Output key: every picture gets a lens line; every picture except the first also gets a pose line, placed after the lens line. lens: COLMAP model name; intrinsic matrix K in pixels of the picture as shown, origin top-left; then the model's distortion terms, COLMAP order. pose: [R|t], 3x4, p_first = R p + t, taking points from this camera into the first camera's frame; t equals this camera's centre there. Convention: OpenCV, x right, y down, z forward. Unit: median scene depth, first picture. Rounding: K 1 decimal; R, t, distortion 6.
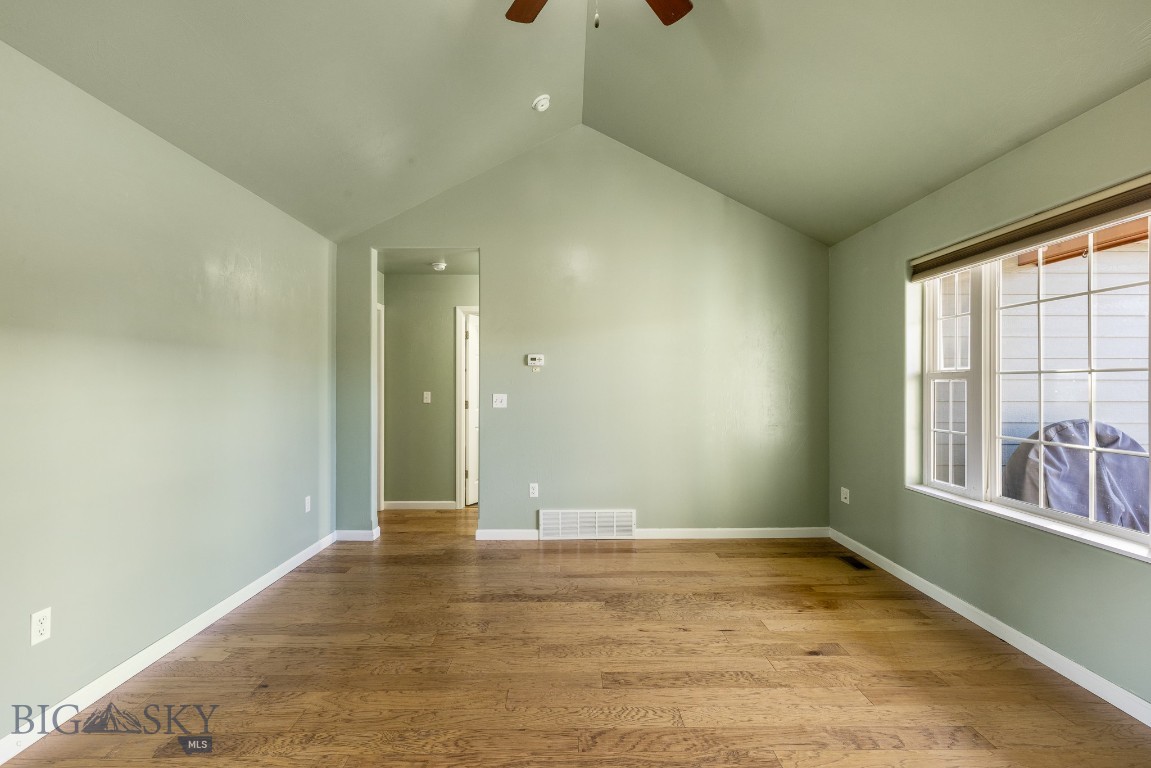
lens RADIAL K [[519.4, 0, 572.9], [0, 519.4, 381.6], [0, 0, 1]] dist [0.010869, -0.002443]
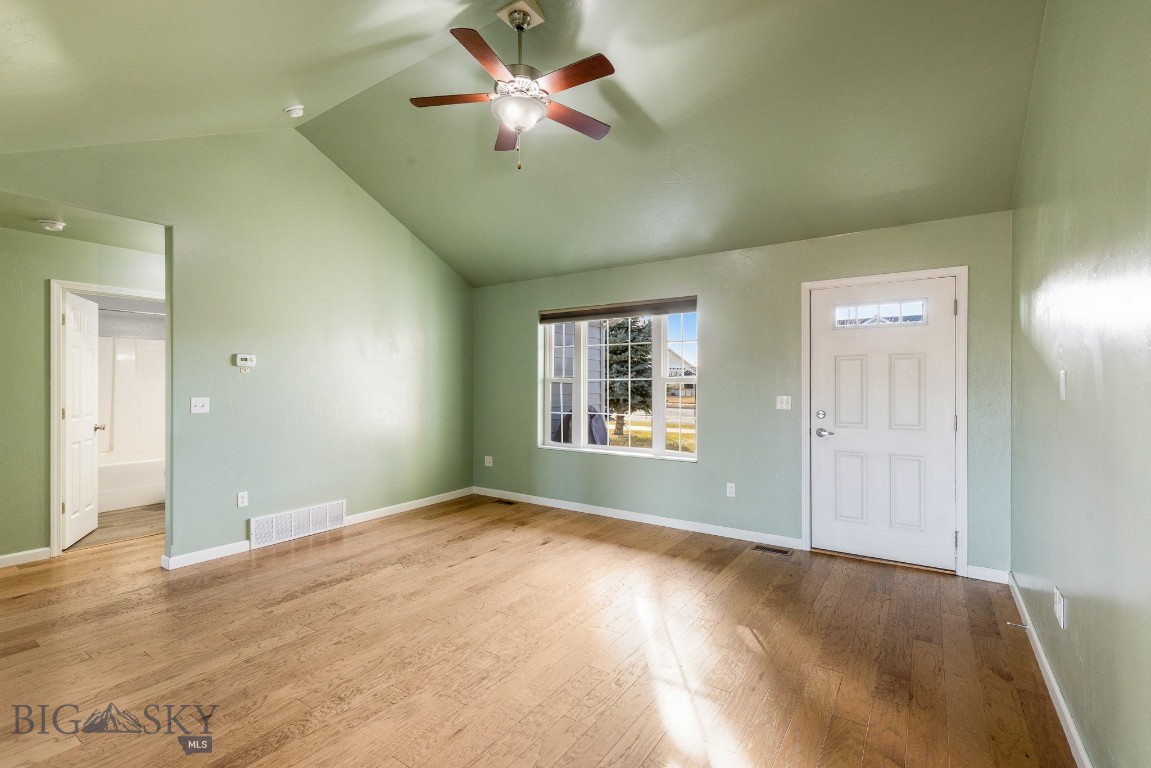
lens RADIAL K [[519.4, 0, 573.9], [0, 519.4, 385.1], [0, 0, 1]] dist [0.010869, -0.002443]
pose [[0.570515, -0.002000, 0.821285, -0.664036], [-0.003434, 0.999982, 0.004820, -0.004599], [-0.821280, -0.005570, 0.570498, -0.034802]]
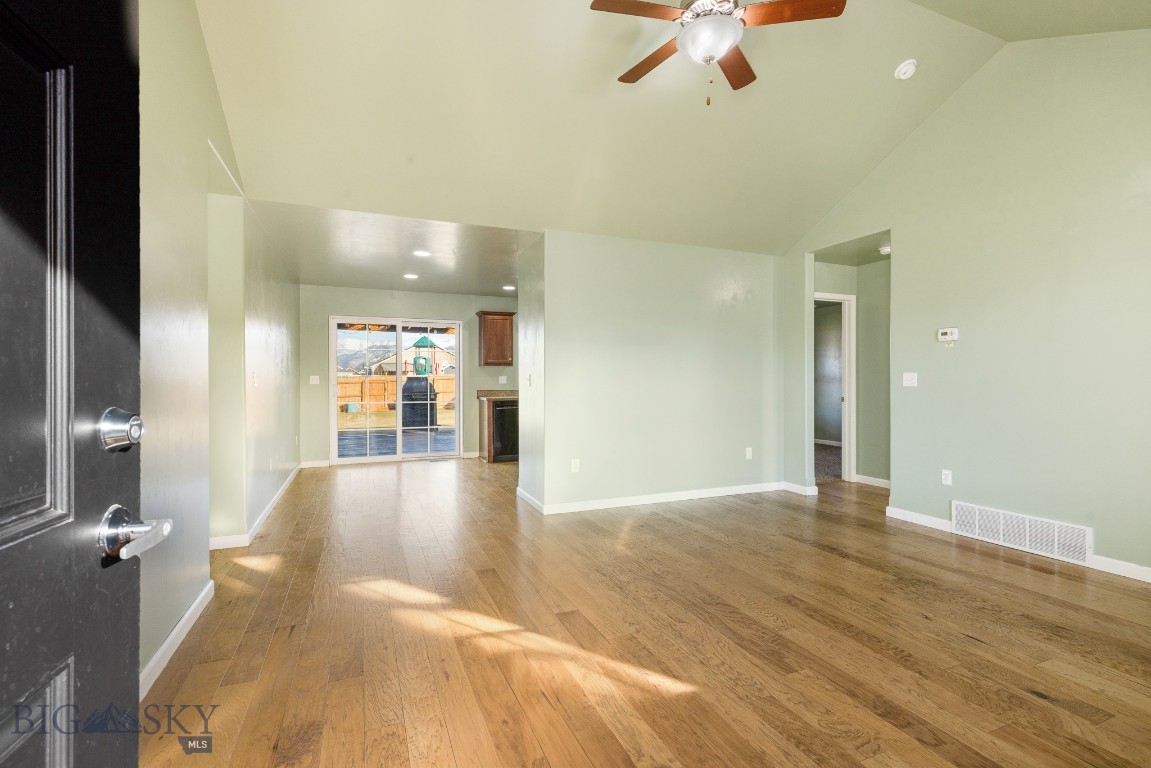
lens RADIAL K [[519.4, 0, 574.8], [0, 519.4, 379.6], [0, 0, 1]] dist [0.010869, -0.002443]
pose [[0.376618, -0.000273, -0.926369, 0.691430], [0.005788, 0.999981, 0.002059, 0.041359], [0.926350, -0.006137, 0.376613, 0.064596]]
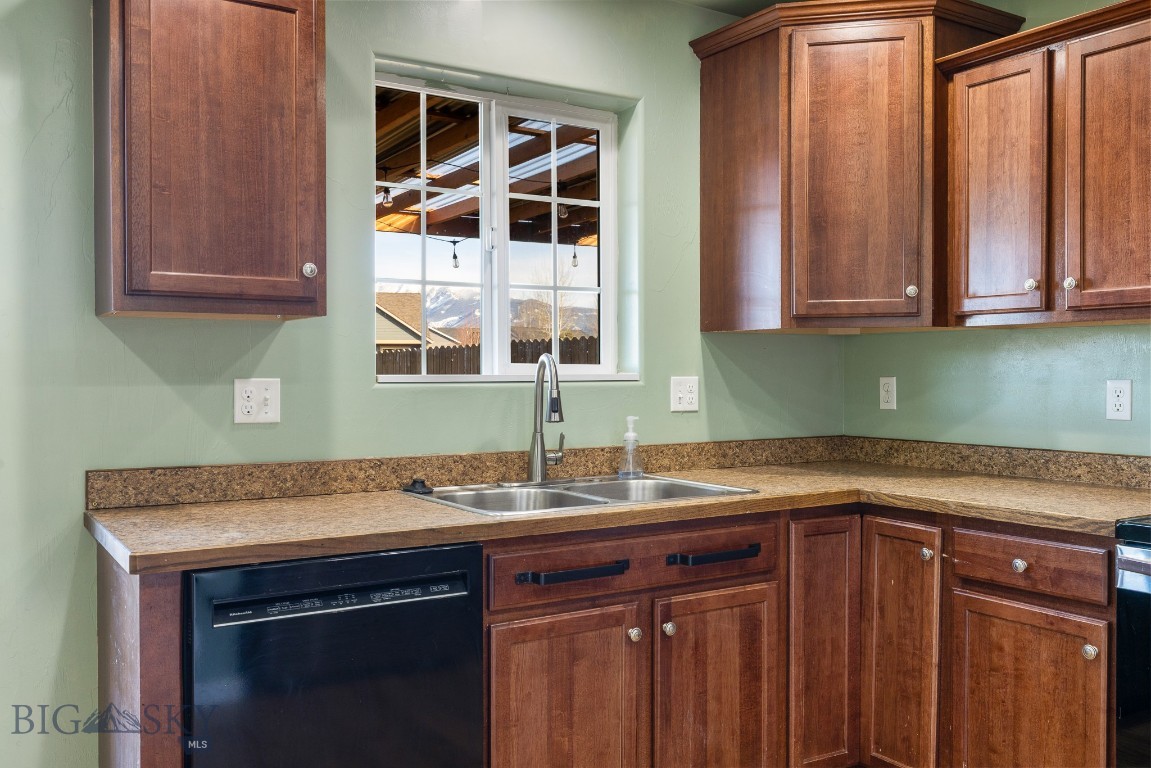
lens RADIAL K [[1010.7, 0, 579.7], [0, 1010.7, 385.2], [0, 0, 1]] dist [0.006169, 0.000235]
pose [[0.537337, 0.013301, -0.843263, -0.873489], [0.002652, 0.999844, 0.017460, 0.020729], [0.843364, -0.011619, 0.537218, 0.452452]]
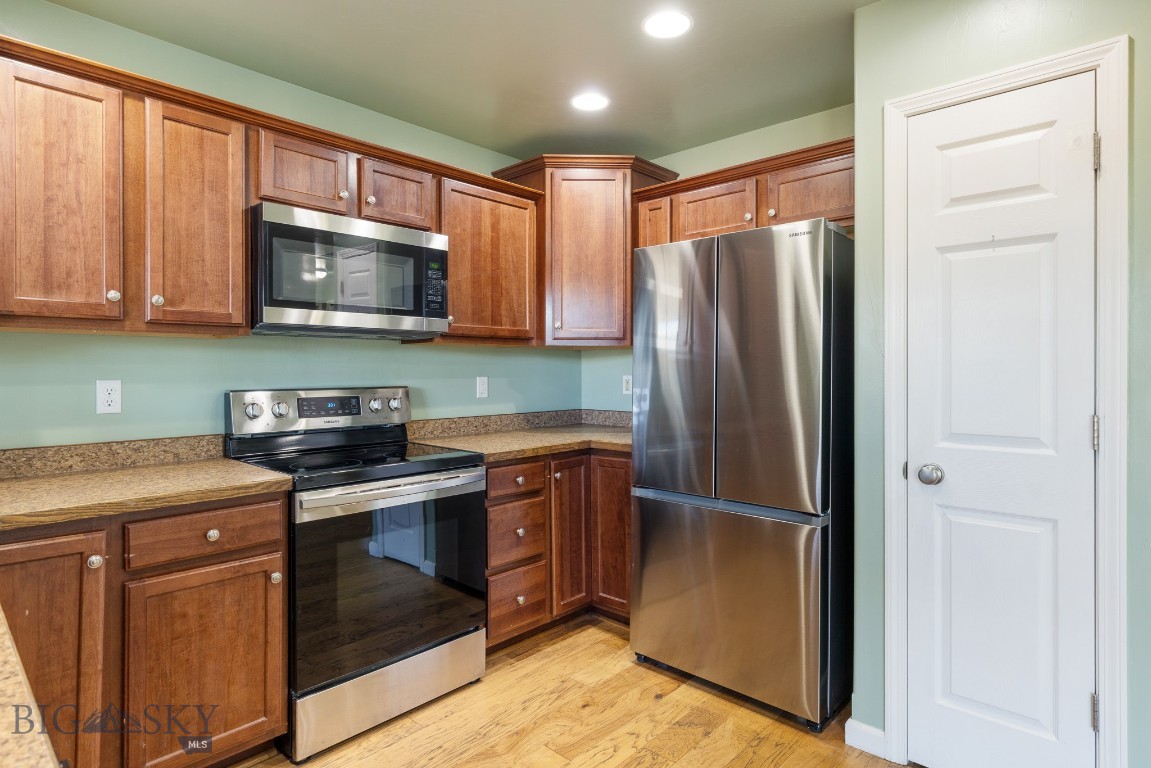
lens RADIAL K [[612.6, 0, 577.0], [0, 612.6, 371.4], [0, 0, 1]] dist [-0.002188, 0.000625]
pose [[0.689271, -0.001326, 0.724502, -1.482508], [-0.001519, 0.999993, 0.003275, 0.020588], [-0.724502, -0.003358, 0.689265, 0.517736]]
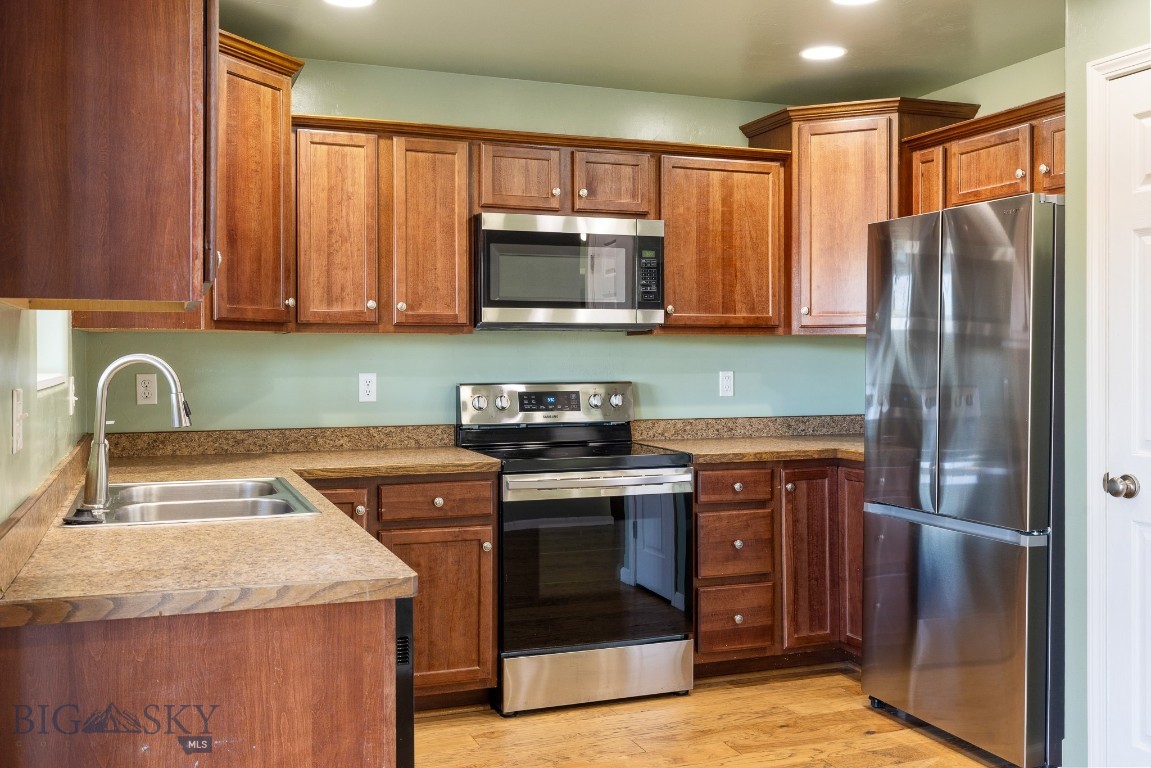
lens RADIAL K [[1077.4, 0, 584.6], [0, 1077.4, 362.5], [0, 0, 1]] dist [-0.003612, 0.000000]
pose [[0.934932, -0.001604, 0.354824, -1.573449], [-0.001035, 0.999973, 0.007246, 0.009785], [-0.354826, -0.007142, 0.934905, 0.002643]]
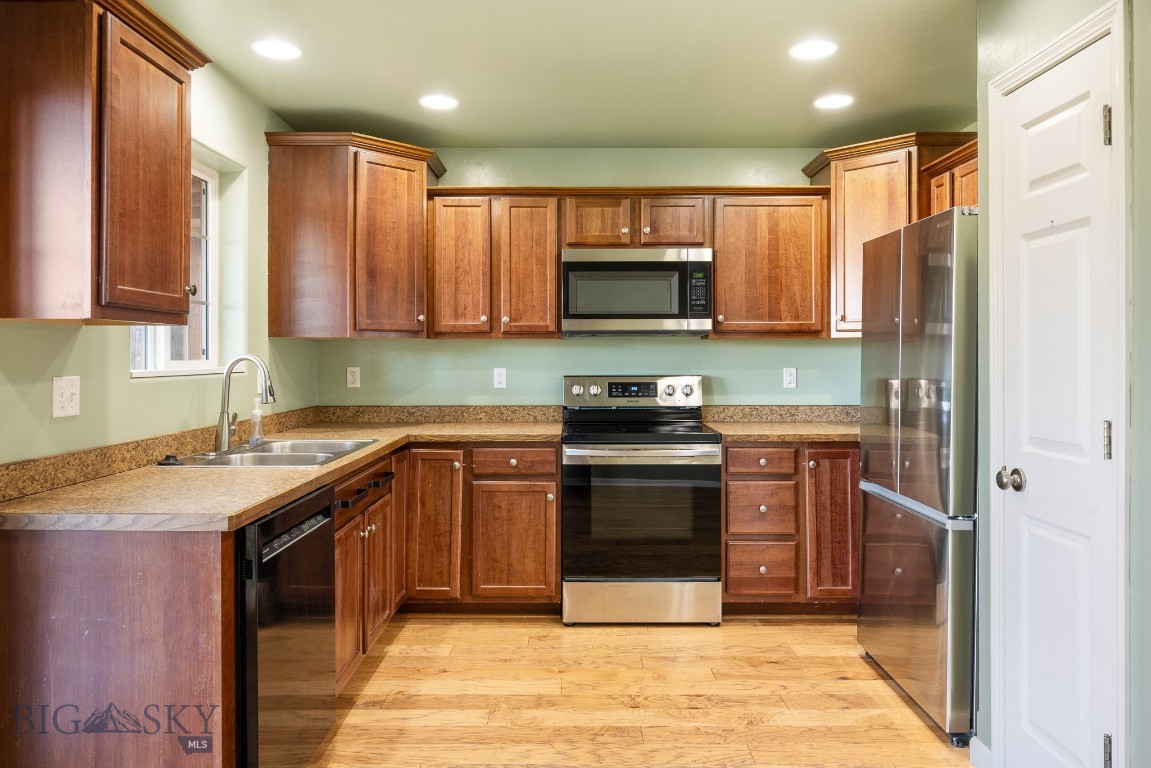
lens RADIAL K [[771.1, 0, 581.8], [0, 771.1, 354.6], [0, 0, 1]] dist [-0.005034, -0.003672]
pose [[0.999999, 0.000854, -0.001314, -1.217287], [-0.000852, 0.999999, 0.001306, 0.008629], [0.001315, -0.001305, 0.999998, 0.007289]]
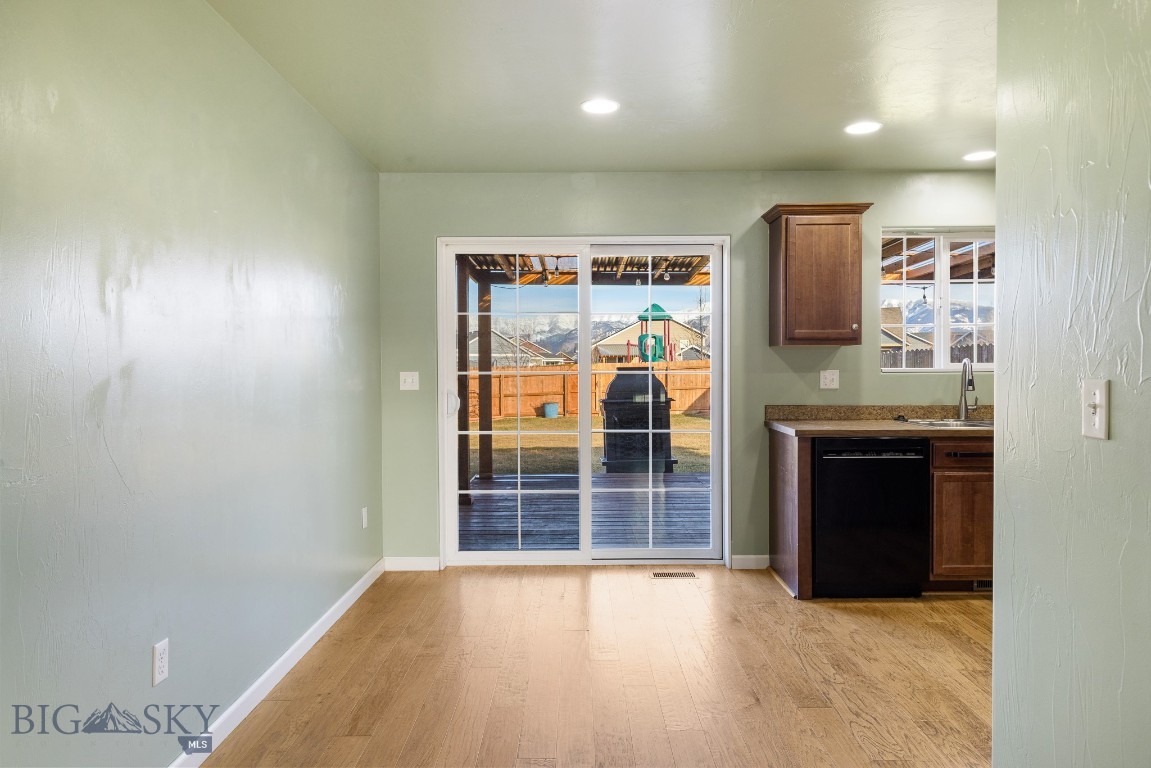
lens RADIAL K [[733.1, 0, 570.8], [0, 733.1, 384.4], [0, 0, 1]] dist [0.000119, -0.002368]
pose [[-0.011599, 0.023319, -0.999661, -0.297901], [0.008677, 0.999693, 0.023219, 0.019043], [0.999895, -0.008405, -0.011798, 0.198011]]
